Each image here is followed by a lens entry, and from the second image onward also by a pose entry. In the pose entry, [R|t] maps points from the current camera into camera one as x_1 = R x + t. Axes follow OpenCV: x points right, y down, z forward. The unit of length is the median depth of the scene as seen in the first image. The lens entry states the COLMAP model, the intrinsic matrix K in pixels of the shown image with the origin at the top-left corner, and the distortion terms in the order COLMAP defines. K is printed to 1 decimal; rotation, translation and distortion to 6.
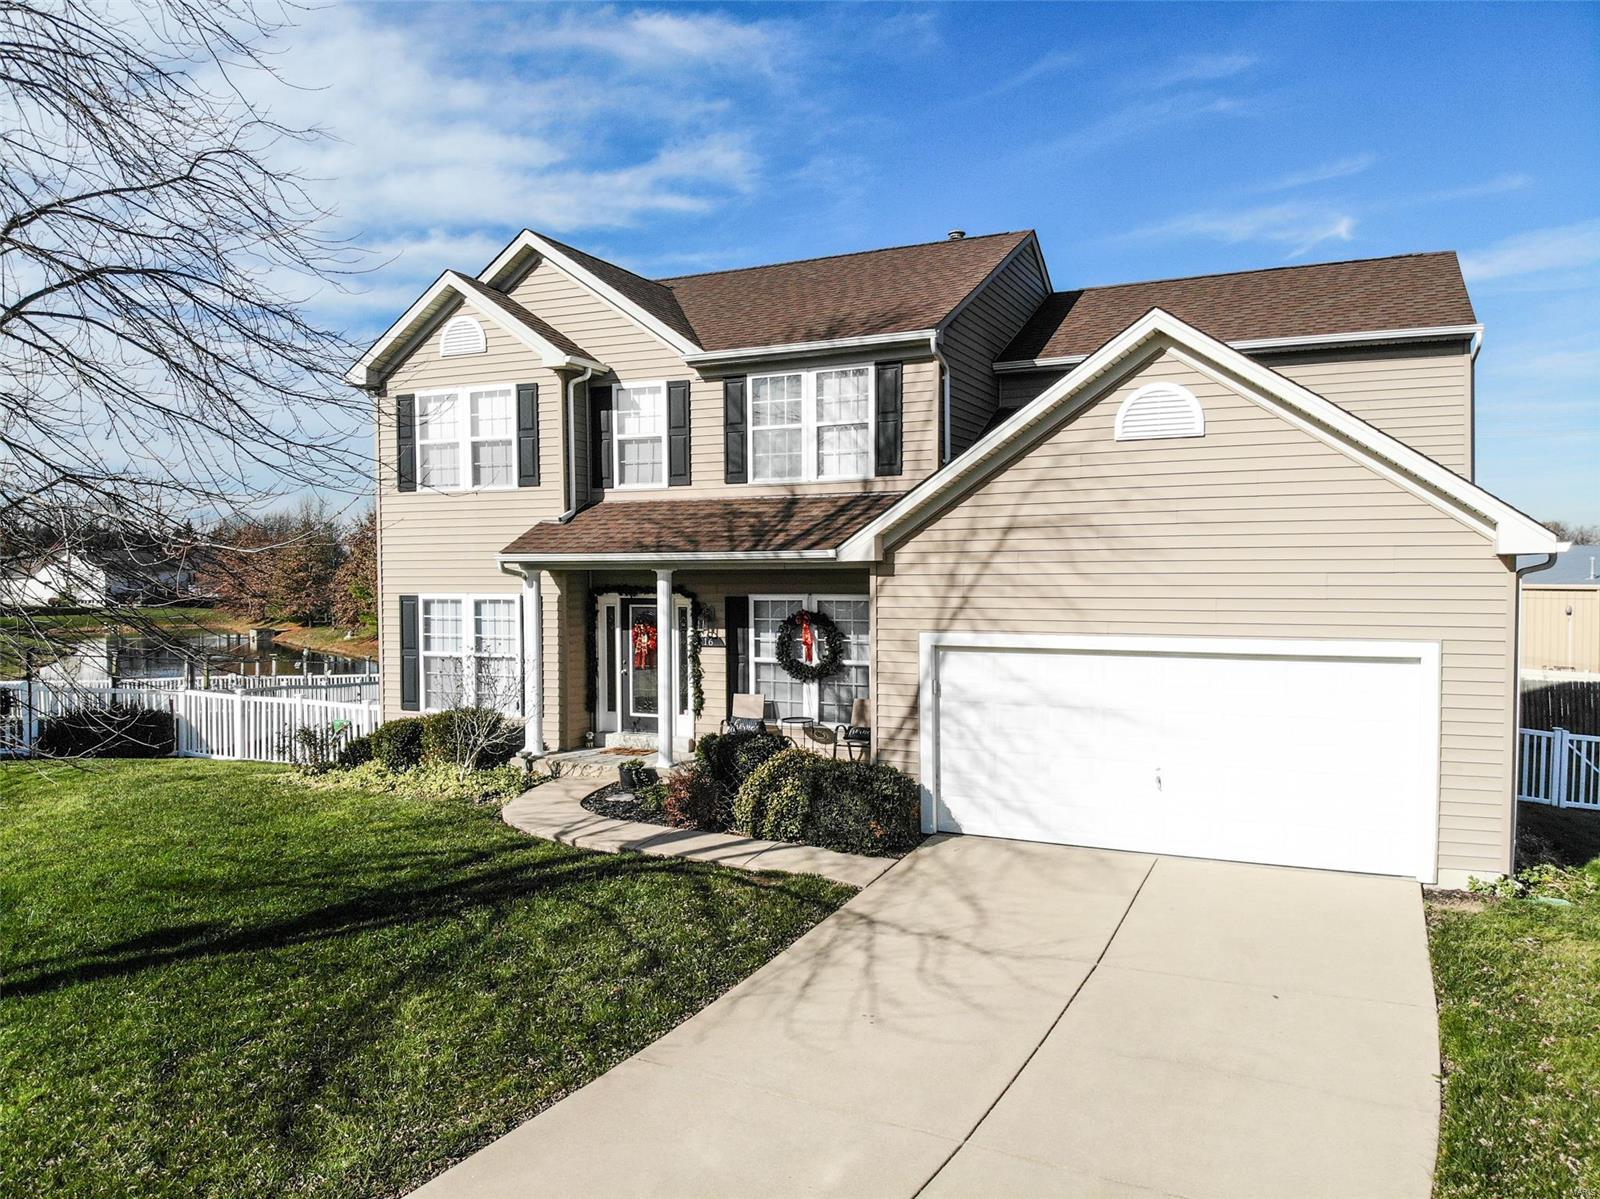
lens RADIAL K [[1187.6, 0, 772.7], [0, 1187.6, 609.8], [0, 0, 1]] dist [0.089806, -0.245095]
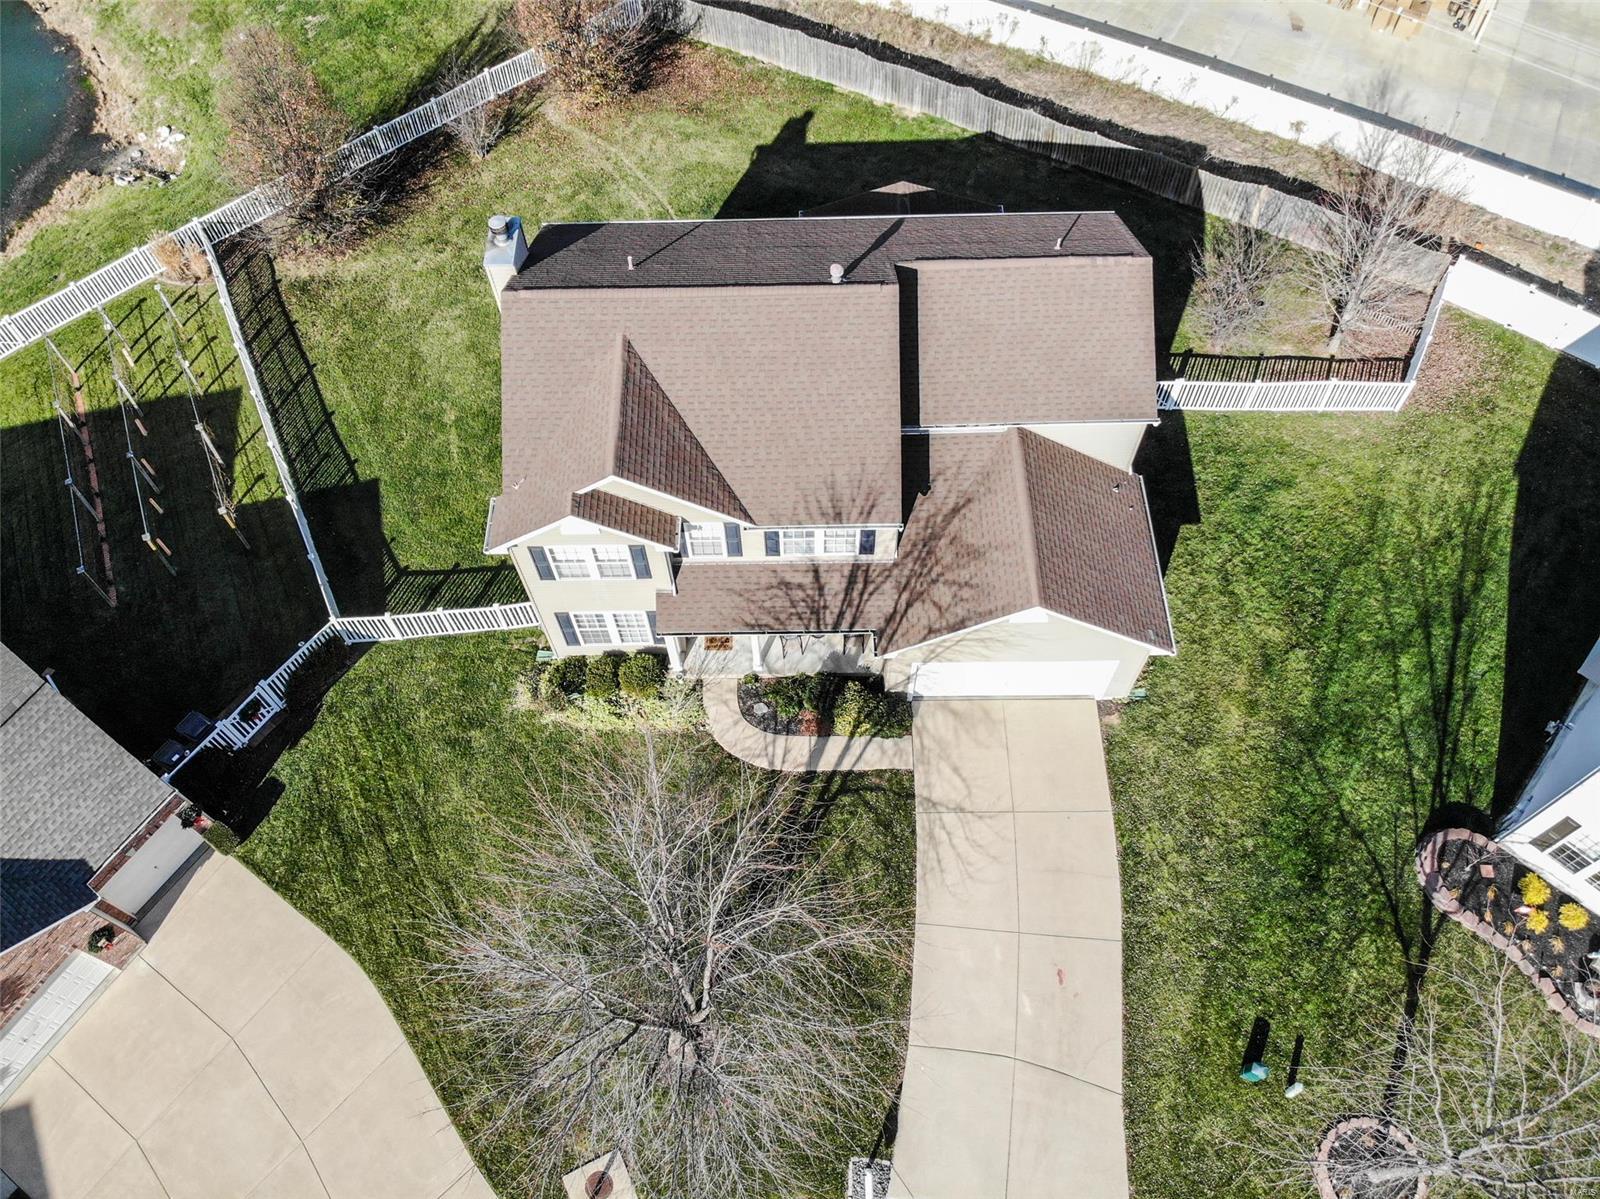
lens RADIAL K [[1187.6, 0, 772.7], [0, 1187.6, 609.8], [0, 0, 1]] dist [0.089806, -0.245095]
pose [[0.894290, -0.402303, 0.195953, -0.617877], [0.044374, 0.515463, 0.855762, -2.374523], [-0.445282, -0.756605, 0.478825, 0.154003]]
